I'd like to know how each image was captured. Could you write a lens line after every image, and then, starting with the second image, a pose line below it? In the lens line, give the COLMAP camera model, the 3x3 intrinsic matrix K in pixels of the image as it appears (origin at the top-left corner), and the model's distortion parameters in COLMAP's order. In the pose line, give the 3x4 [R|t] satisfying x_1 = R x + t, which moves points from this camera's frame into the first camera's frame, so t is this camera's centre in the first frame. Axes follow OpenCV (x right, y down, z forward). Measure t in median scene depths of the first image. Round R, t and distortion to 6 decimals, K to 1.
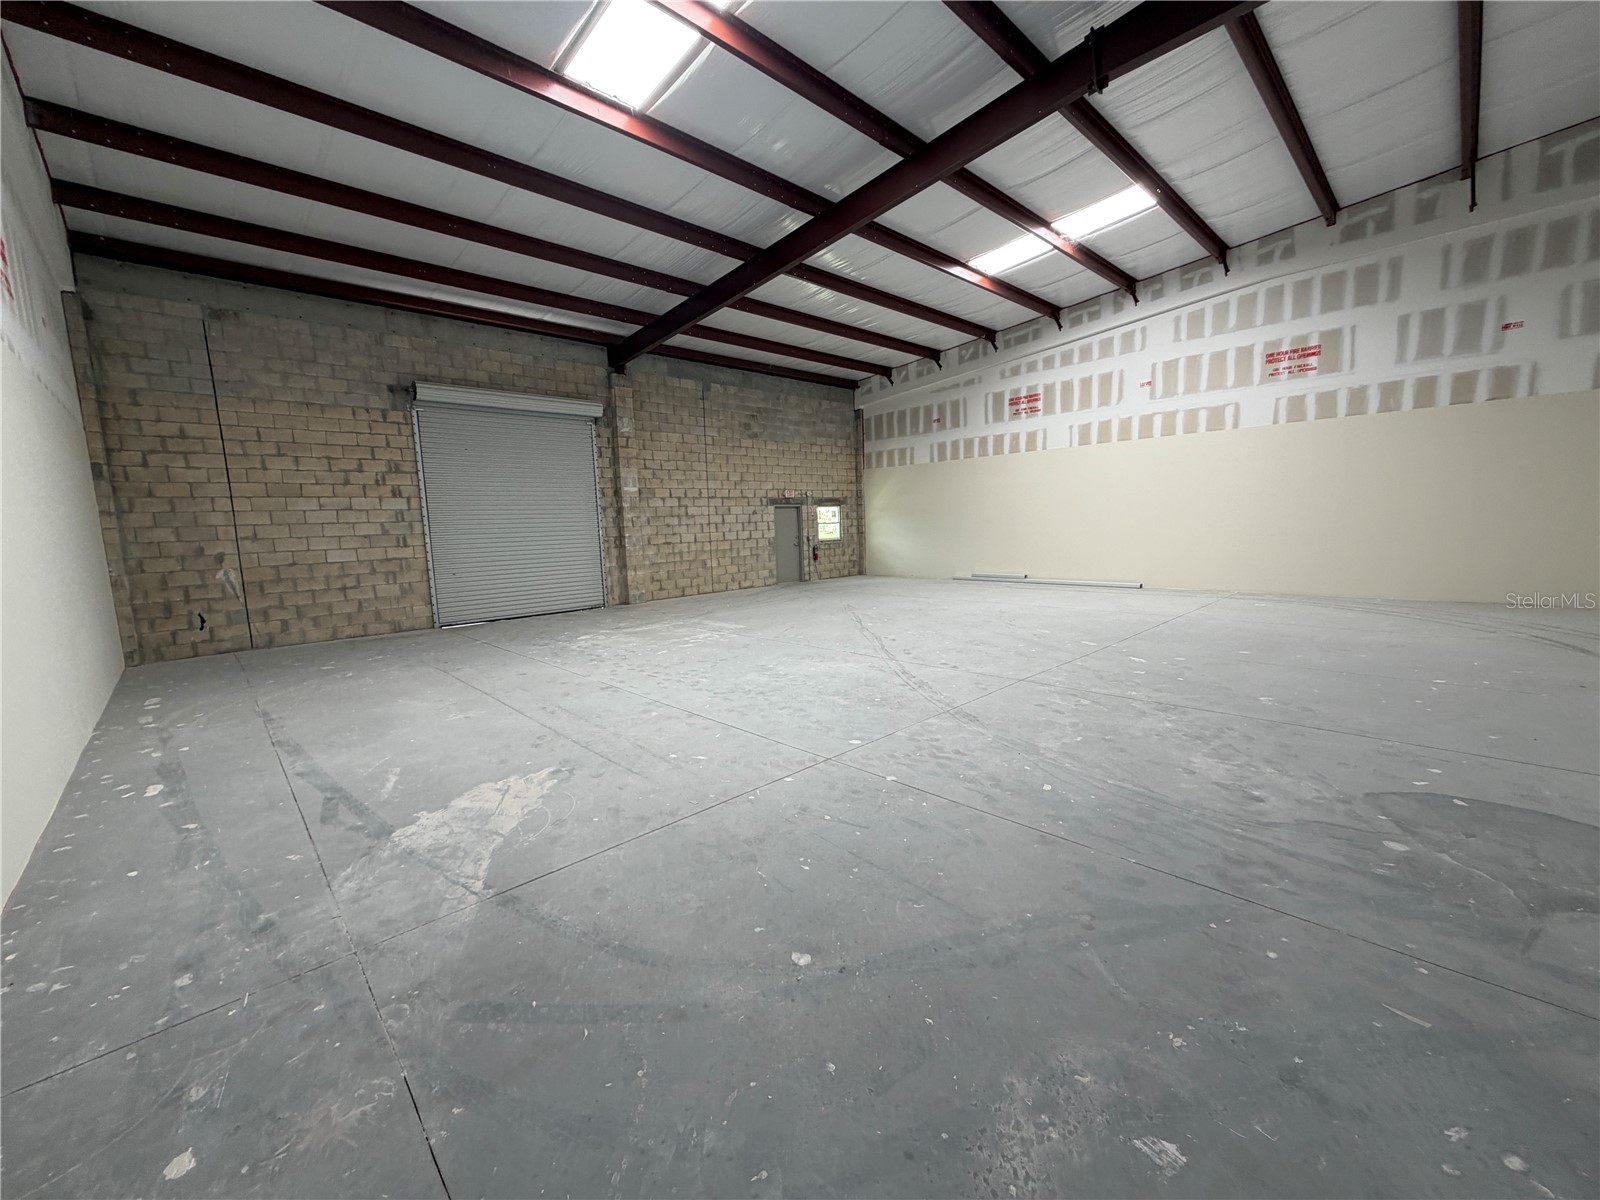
lens RADIAL K [[637.2, 0, 800.0], [0, 637.2, 600.0], [0, 0, 1]] dist [0.000346, -0.000268]
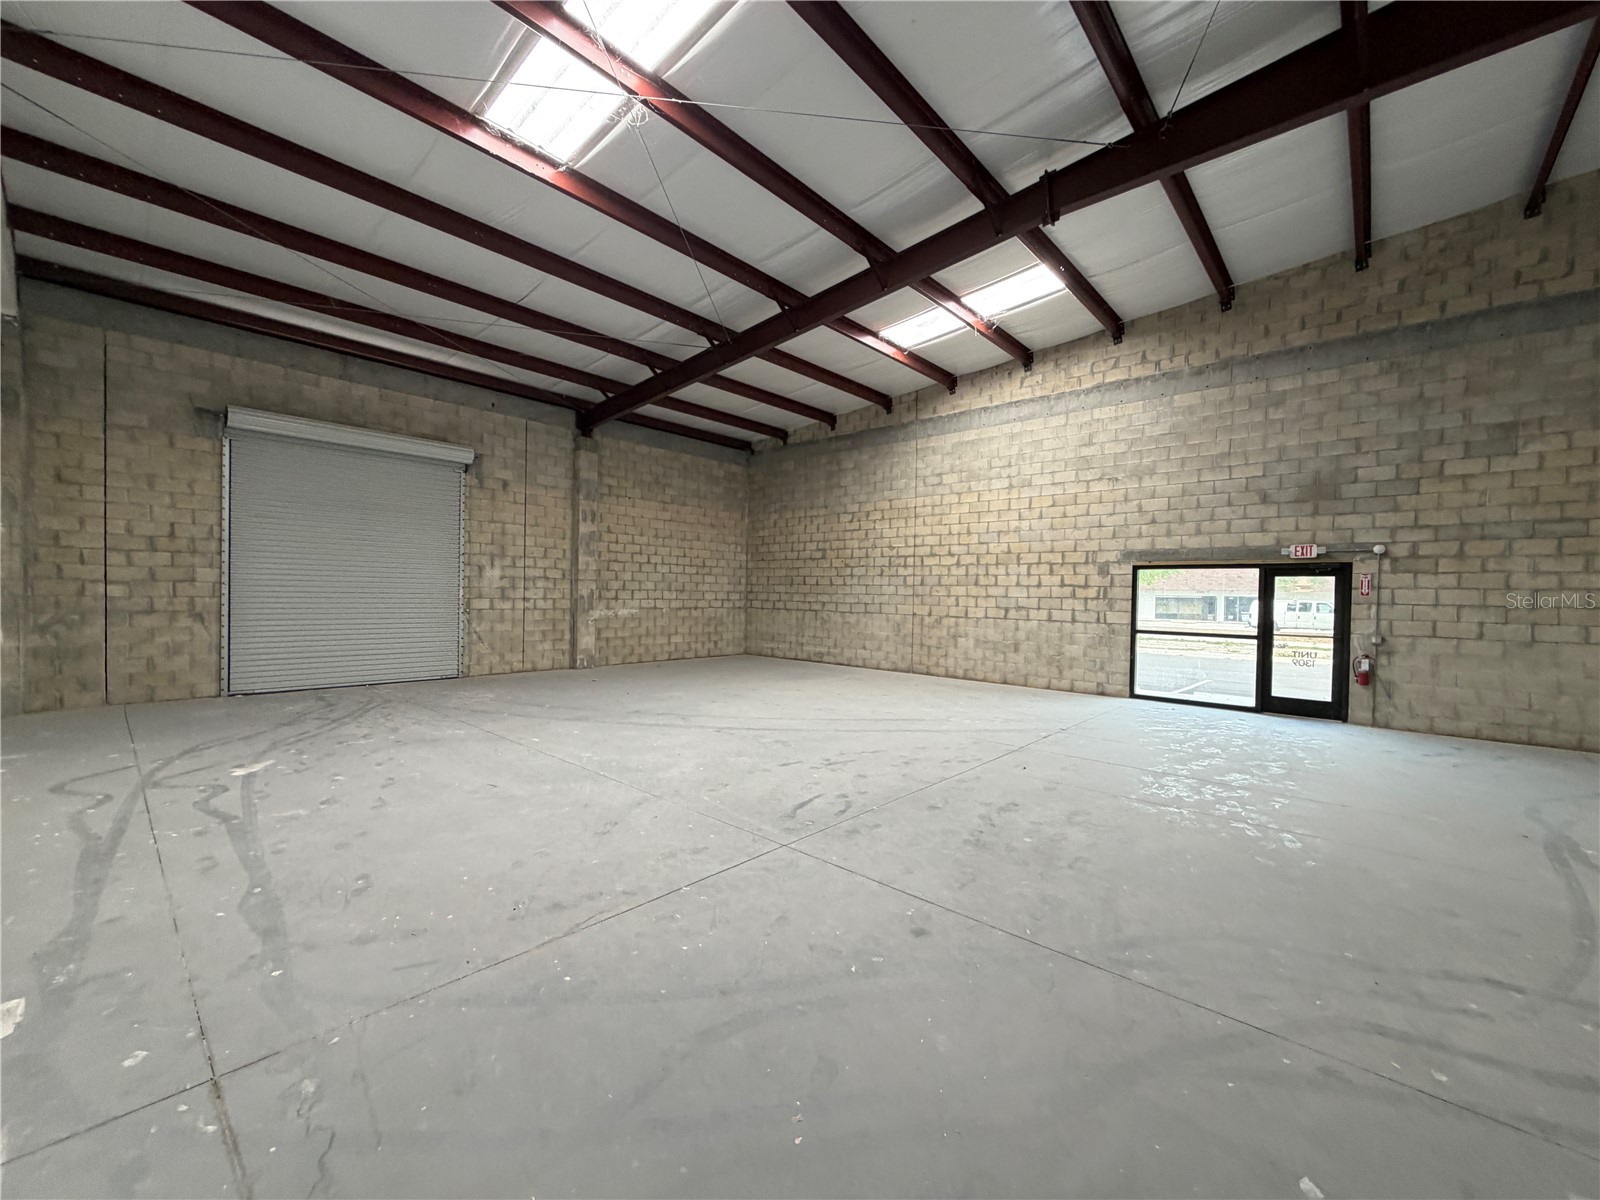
lens RADIAL K [[641.6, 0, 809.1], [0, 641.6, 605.2], [0, 0, 1]] dist [0.002103, 0.000232]
pose [[0.995630, 0.051554, 0.077870, 0.108156], [-0.042942, 0.993170, -0.108483, -0.016447], [-0.082930, 0.104665, 0.991044, 0.102758]]
